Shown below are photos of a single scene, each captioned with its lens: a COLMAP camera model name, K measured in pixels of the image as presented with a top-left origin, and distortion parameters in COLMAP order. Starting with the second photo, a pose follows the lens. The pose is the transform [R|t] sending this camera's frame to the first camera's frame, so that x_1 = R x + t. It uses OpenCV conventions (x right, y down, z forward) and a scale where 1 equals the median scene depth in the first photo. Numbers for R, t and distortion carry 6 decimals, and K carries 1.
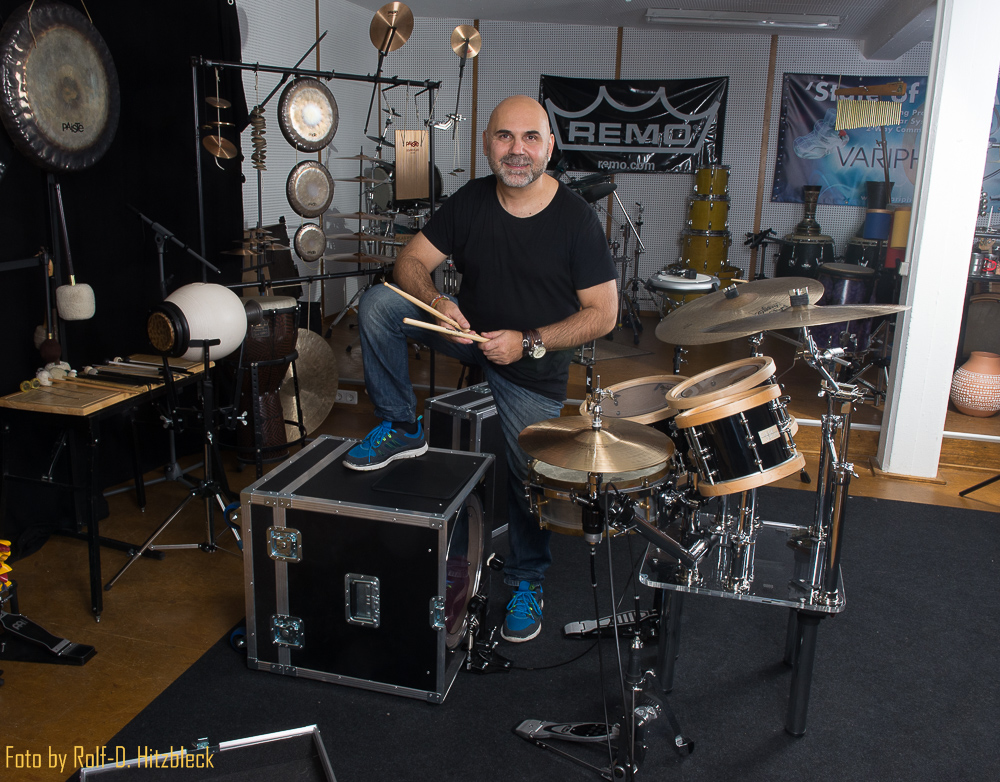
lens RADIAL K [[1045.9, 0, 501.1], [0, 1045.9, 387.9], [0, 0, 1]] dist [-0.058631, 0.000000]
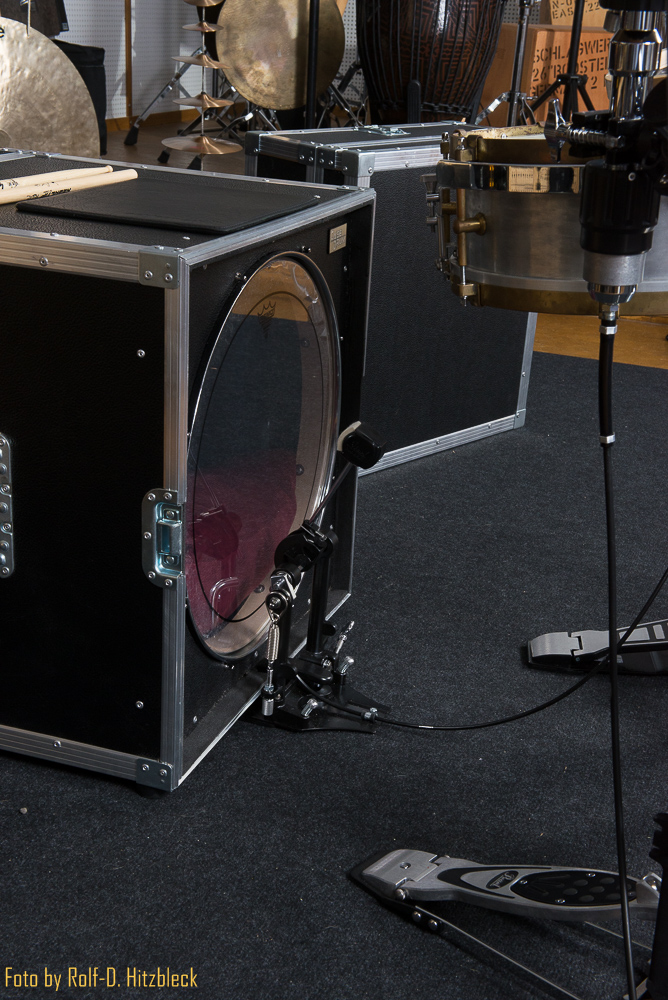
lens RADIAL K [[1683.7, 0, 332.7], [0, 1683.7, 501.2], [0, 0, 1]] dist [0.042446, 0.000000]
pose [[0.995192, 0.053255, -0.082201, 0.043551], [-0.046181, 0.995252, 0.085683, 0.148997], [0.086373, -0.081475, 0.992926, 0.424134]]
